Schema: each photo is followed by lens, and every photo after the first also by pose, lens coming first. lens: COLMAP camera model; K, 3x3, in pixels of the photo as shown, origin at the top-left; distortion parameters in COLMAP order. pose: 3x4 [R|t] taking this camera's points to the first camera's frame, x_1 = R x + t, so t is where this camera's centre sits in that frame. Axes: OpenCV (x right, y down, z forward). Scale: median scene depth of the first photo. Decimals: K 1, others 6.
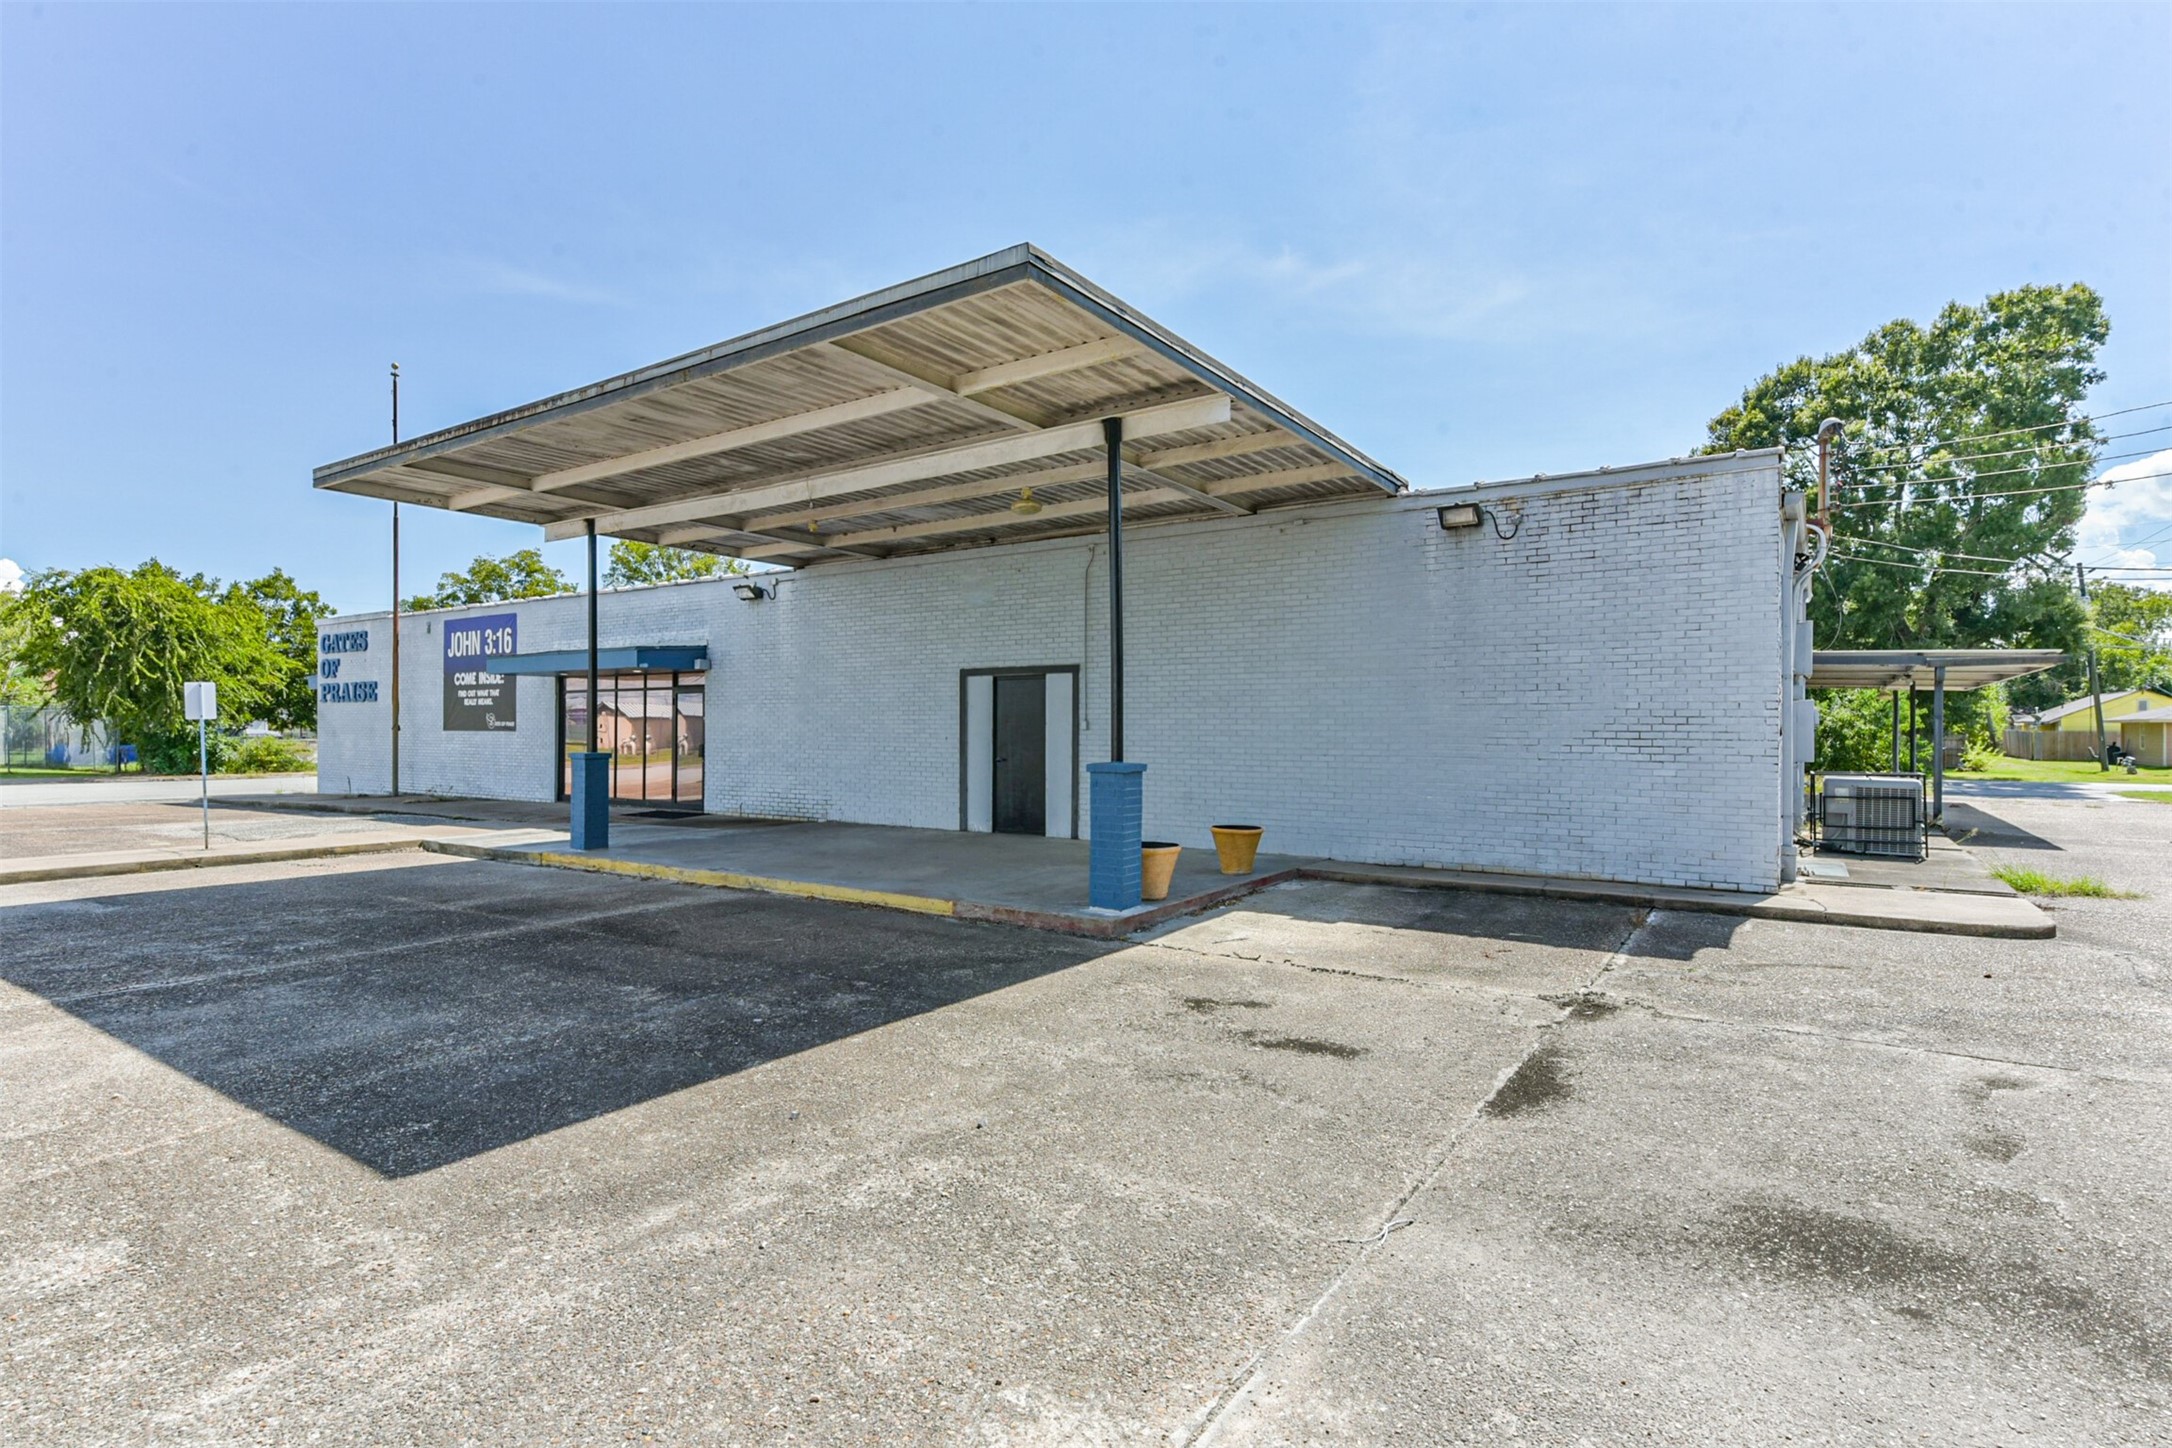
lens RADIAL K [[1082.0, 0, 1086.0], [0, 1082.0, 724.0], [0, 0, 1]] dist [0.000195, -0.000088]
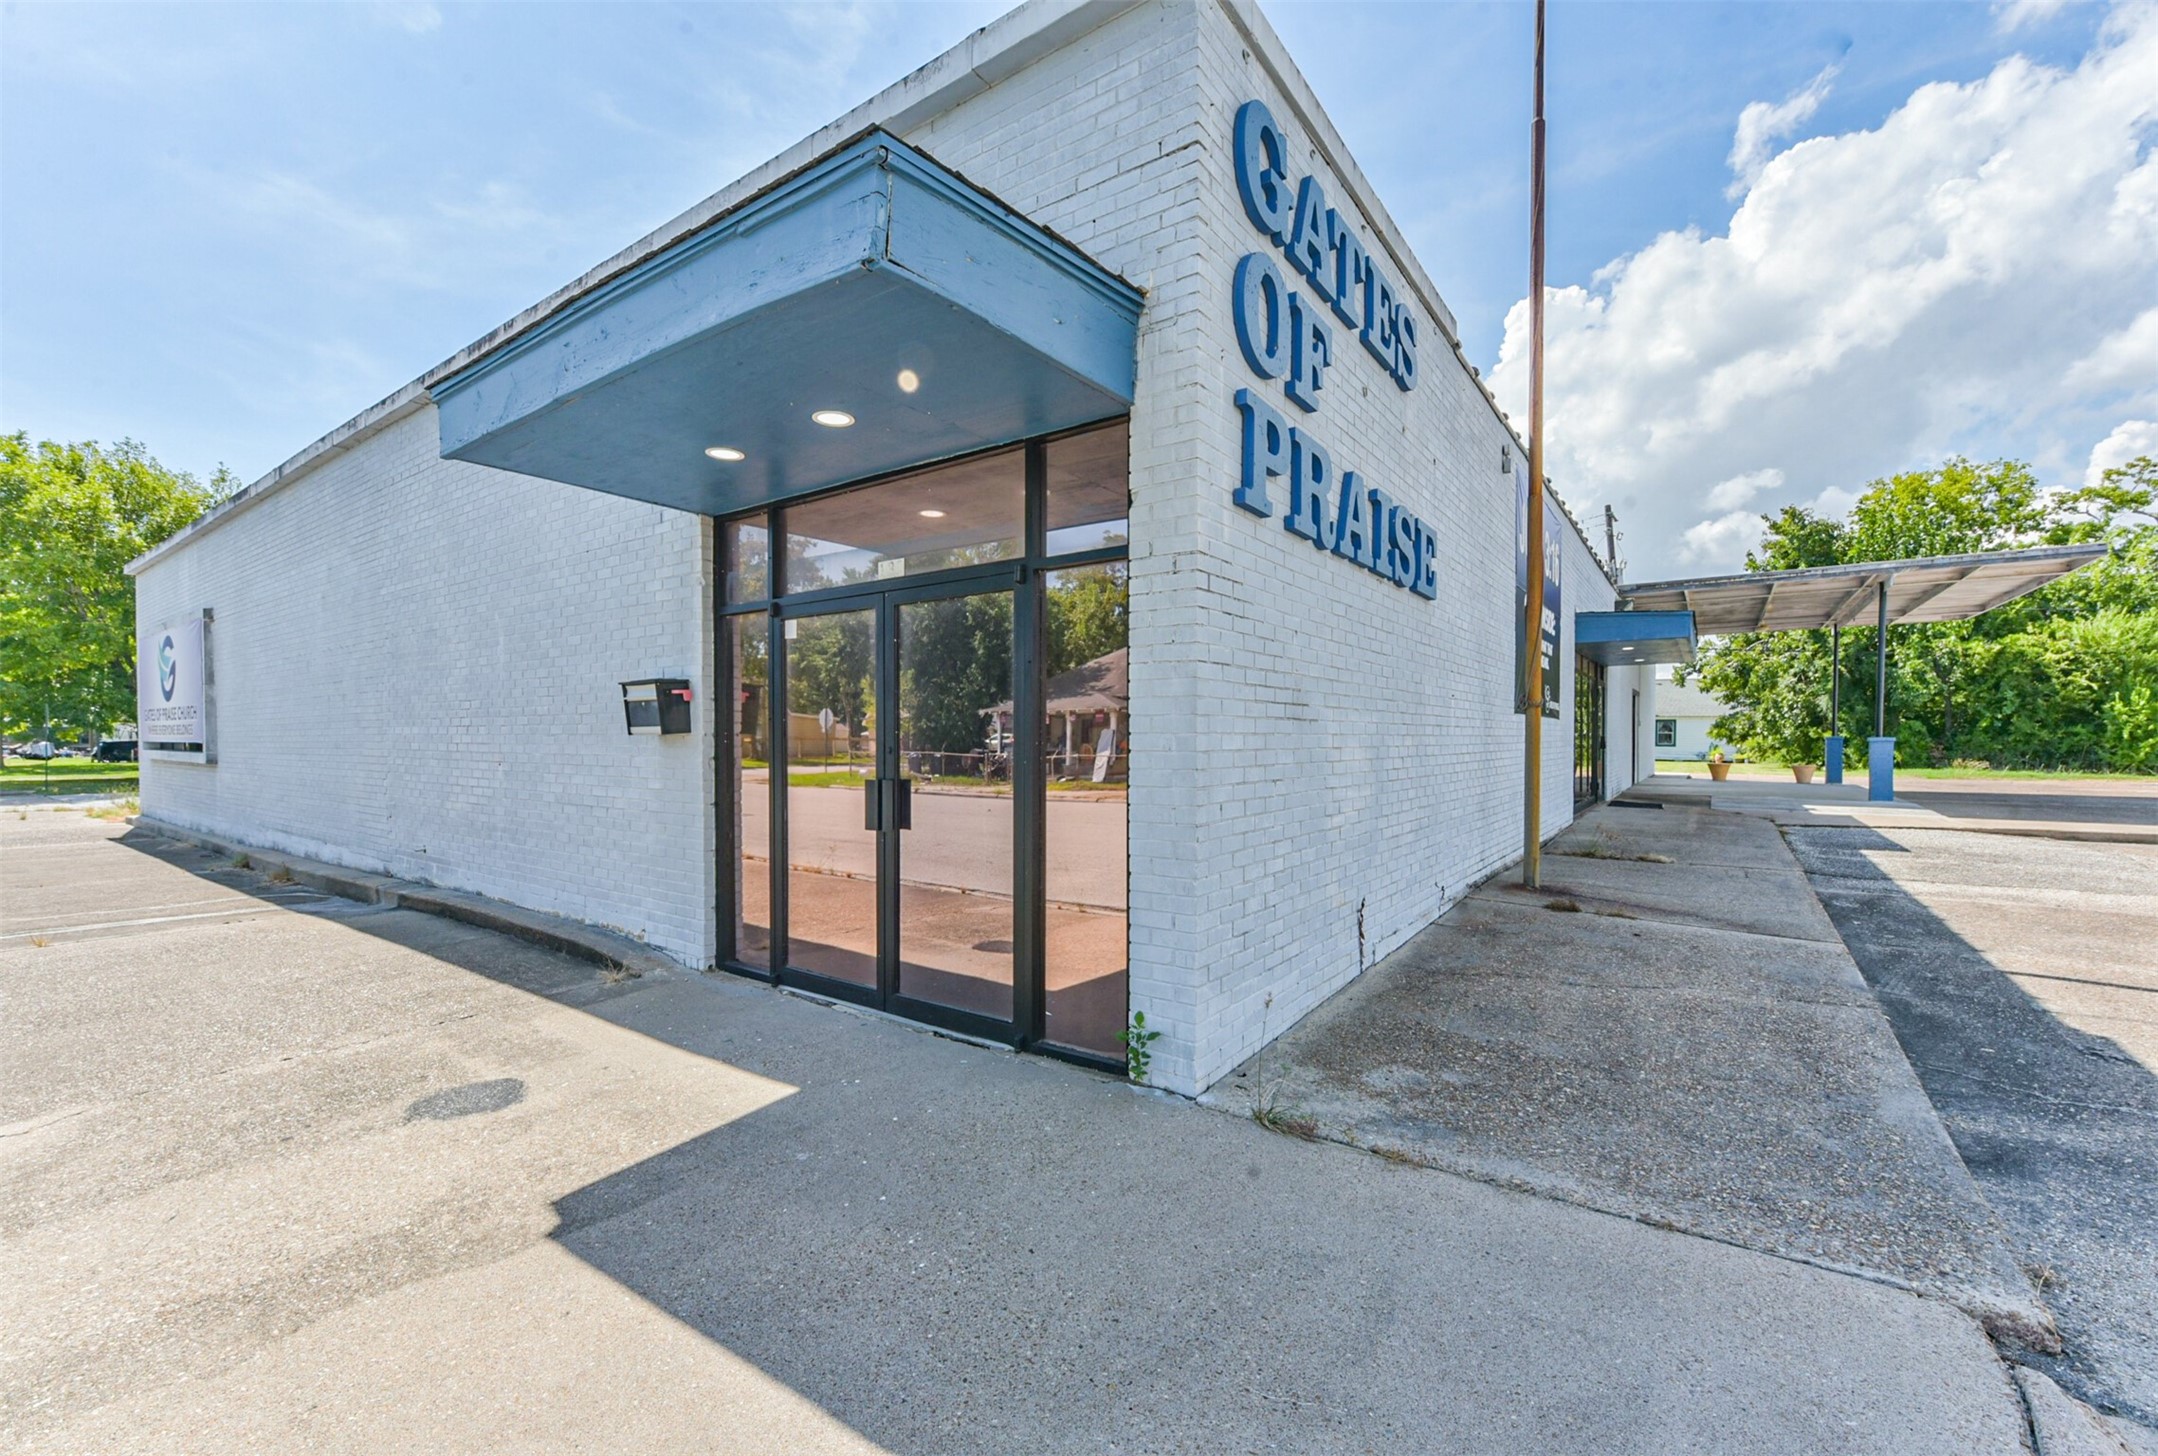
lens RADIAL K [[876.5, 0, 1079.0], [0, 876.5, 728.0], [0, 0, 1]] dist [0.013653, 0.000107]
pose [[0.024911, 0.012342, 0.999613, -1.052589], [0.001662, 0.999922, -0.012388, 0.017806], [-0.999688, 0.001970, 0.024889, 1.287228]]
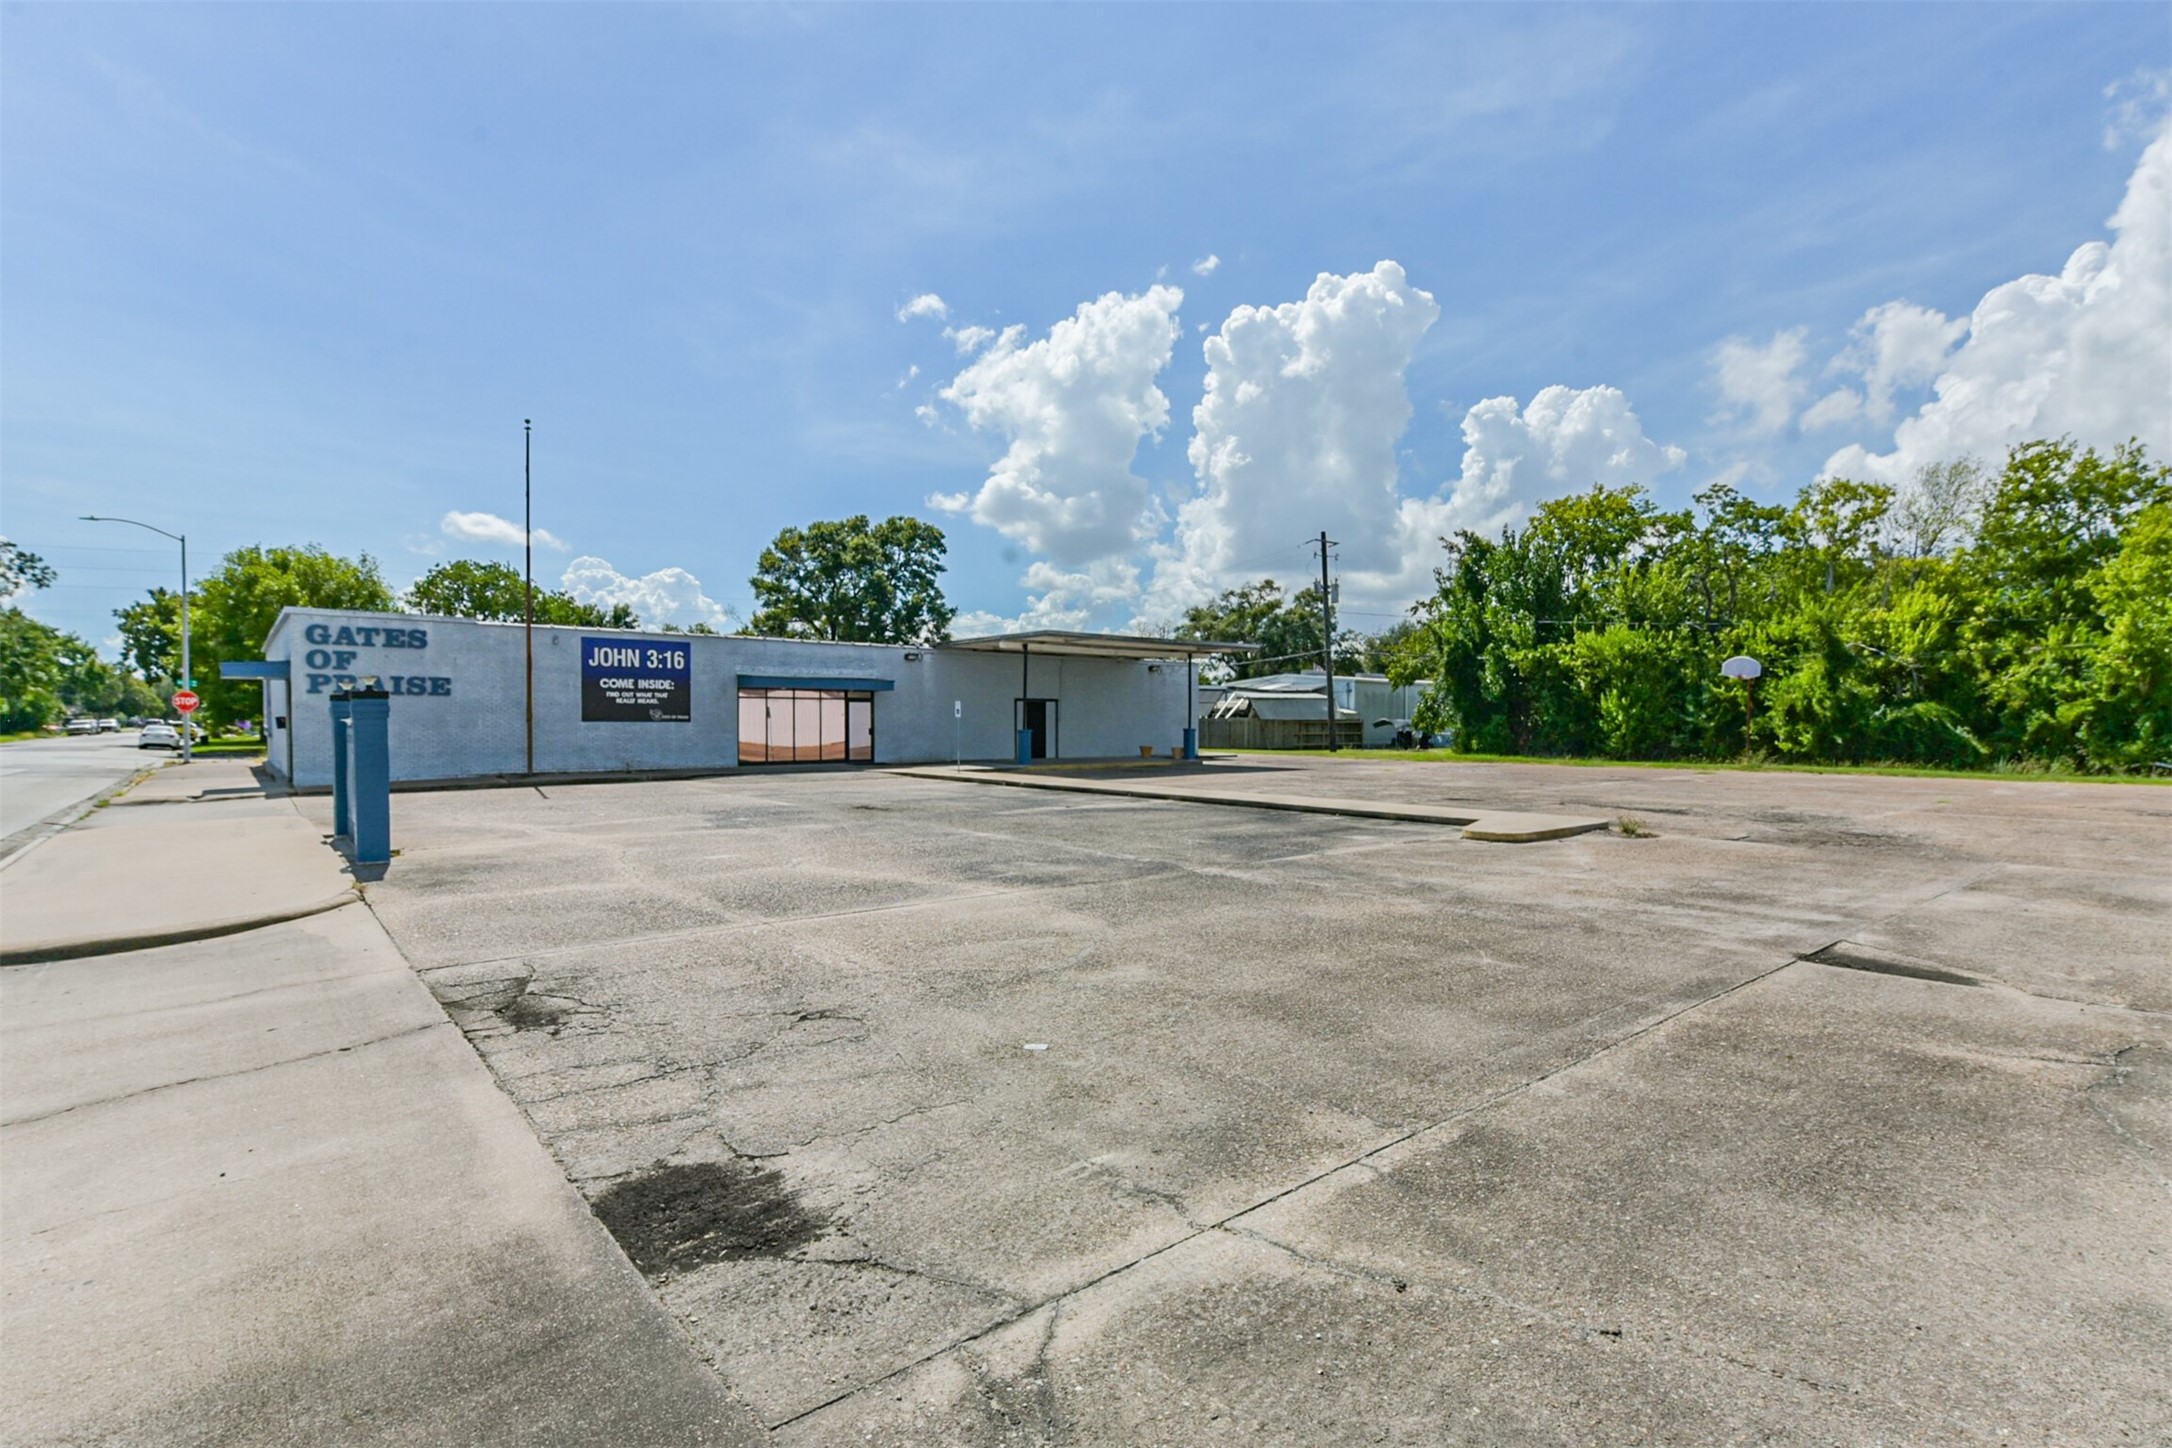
lens RADIAL K [[1053.9, 0, 1150.1], [0, 1053.9, 729.0], [0, 0, 1]] dist [0.001497, -0.000150]
pose [[0.241391, -0.005213, 0.970414, -1.829018], [-0.001934, 0.999981, 0.005852, 0.006916], [-0.970426, -0.003289, 0.241376, 0.036107]]
